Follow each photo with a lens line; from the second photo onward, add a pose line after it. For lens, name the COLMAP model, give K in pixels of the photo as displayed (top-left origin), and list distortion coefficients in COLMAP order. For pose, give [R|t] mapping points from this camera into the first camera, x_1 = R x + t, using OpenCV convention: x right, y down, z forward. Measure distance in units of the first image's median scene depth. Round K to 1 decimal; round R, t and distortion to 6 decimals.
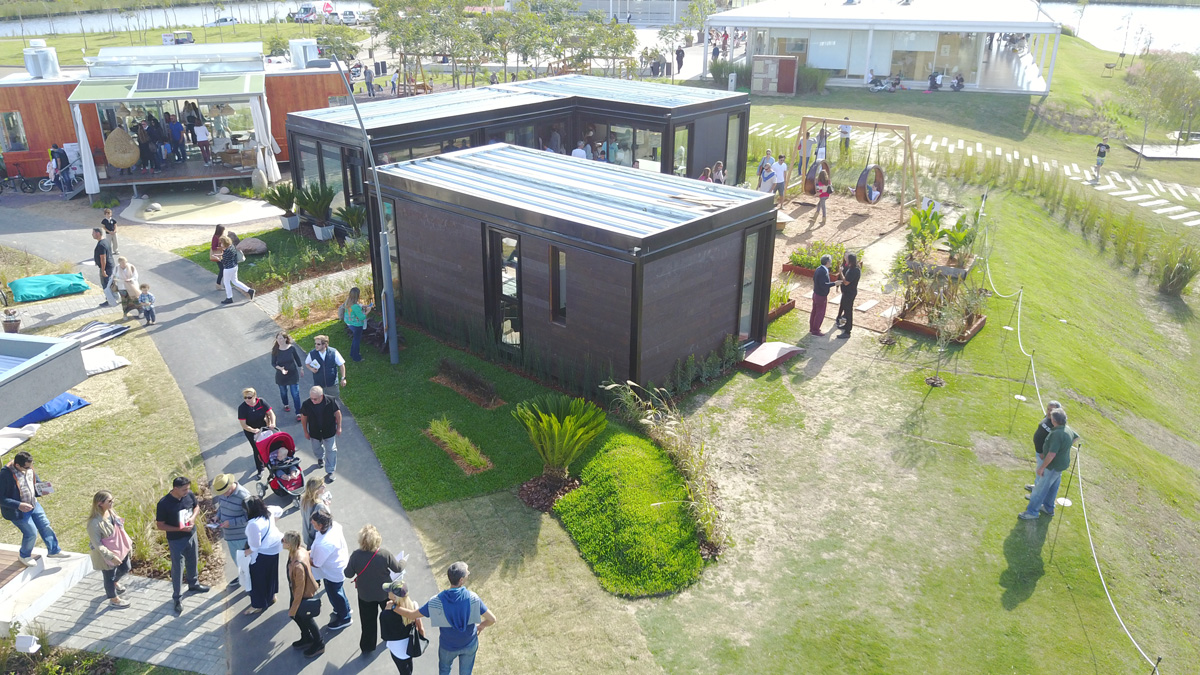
lens RADIAL K [[897.6, 0, 600.0], [0, 897.6, 337.5], [0, 0, 1]] dist [-0.003522, 0.001252]
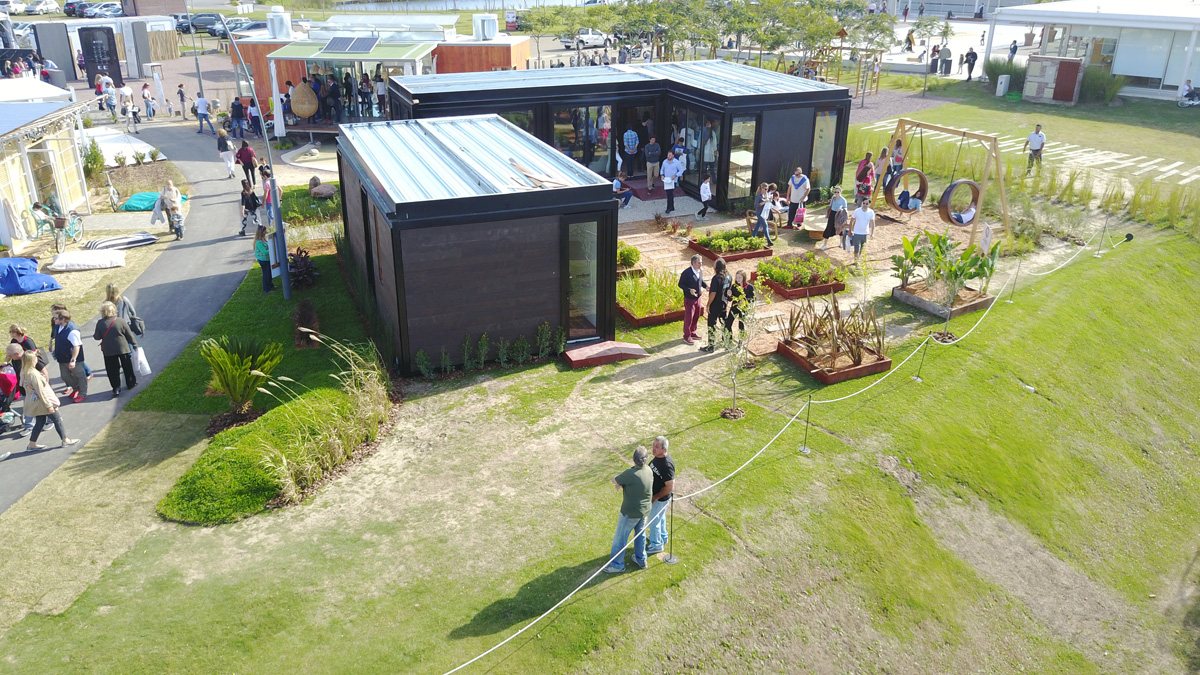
lens RADIAL K [[909.6, 0, 600.0], [0, 909.6, 337.5], [0, 0, 1]] dist [-0.007748, 0.001196]
pose [[0.903524, 0.171294, -0.392814, 0.325811], [-0.169746, 0.984717, 0.038967, -0.018784], [0.393486, 0.031471, 0.918792, 0.076766]]
